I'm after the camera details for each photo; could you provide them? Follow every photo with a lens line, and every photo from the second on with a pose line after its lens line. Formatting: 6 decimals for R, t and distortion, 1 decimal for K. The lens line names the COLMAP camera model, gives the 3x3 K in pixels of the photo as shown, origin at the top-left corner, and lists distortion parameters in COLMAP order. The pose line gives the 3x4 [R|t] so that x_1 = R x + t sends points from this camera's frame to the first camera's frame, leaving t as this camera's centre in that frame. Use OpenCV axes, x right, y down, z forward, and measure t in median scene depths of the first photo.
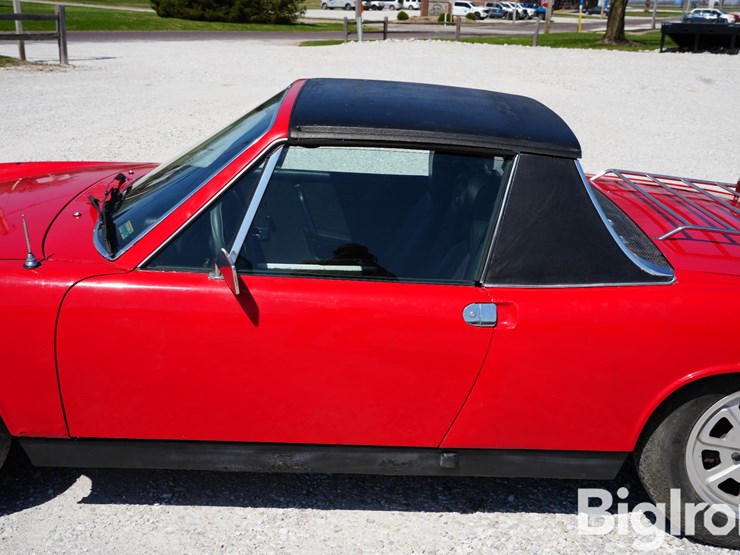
lens RADIAL K [[867.0, 0, 370.0], [0, 867.0, 277.5], [0, 0, 1]] dist [0.011169, 0.218907]
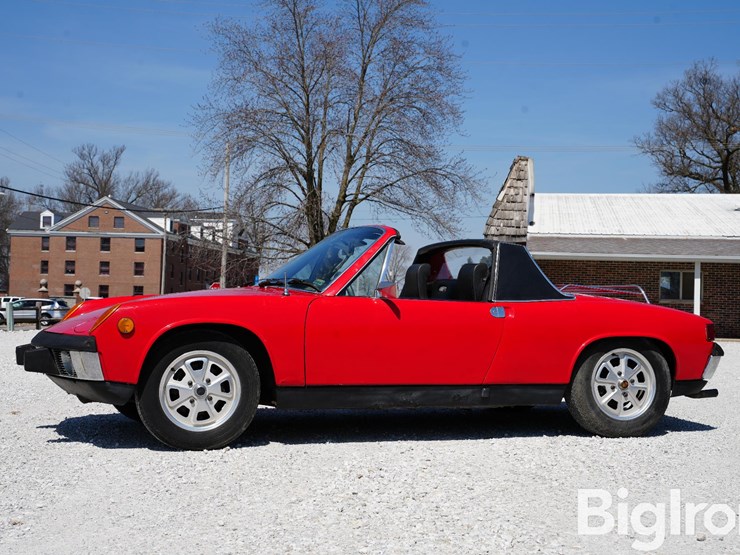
lens RADIAL K [[1242.6, 0, 370.0], [0, 1242.6, 277.5], [0, 0, 1]] dist [0.322779, 0.002528]
pose [[0.939920, -0.005369, 0.341352, -1.123072], [0.115657, 0.945758, -0.303588, 0.793428], [-0.321206, 0.324828, 0.889558, -1.524657]]
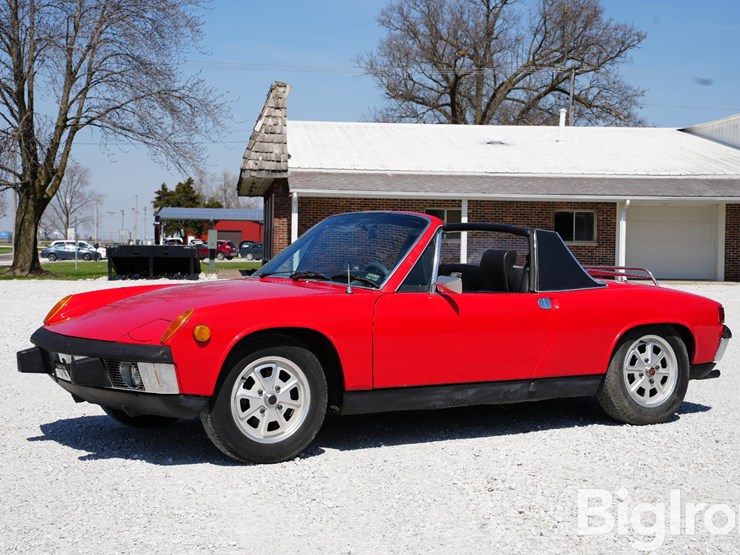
lens RADIAL K [[1390.0, 0, 378.0], [0, 1390.0, 266.7], [0, 0, 1]] dist [0.408914, -0.067357]
pose [[0.826375, -0.035546, 0.561997, -1.914320], [0.191210, 0.956423, -0.220667, 0.572250], [-0.529663, 0.289813, 0.797161, -1.353616]]
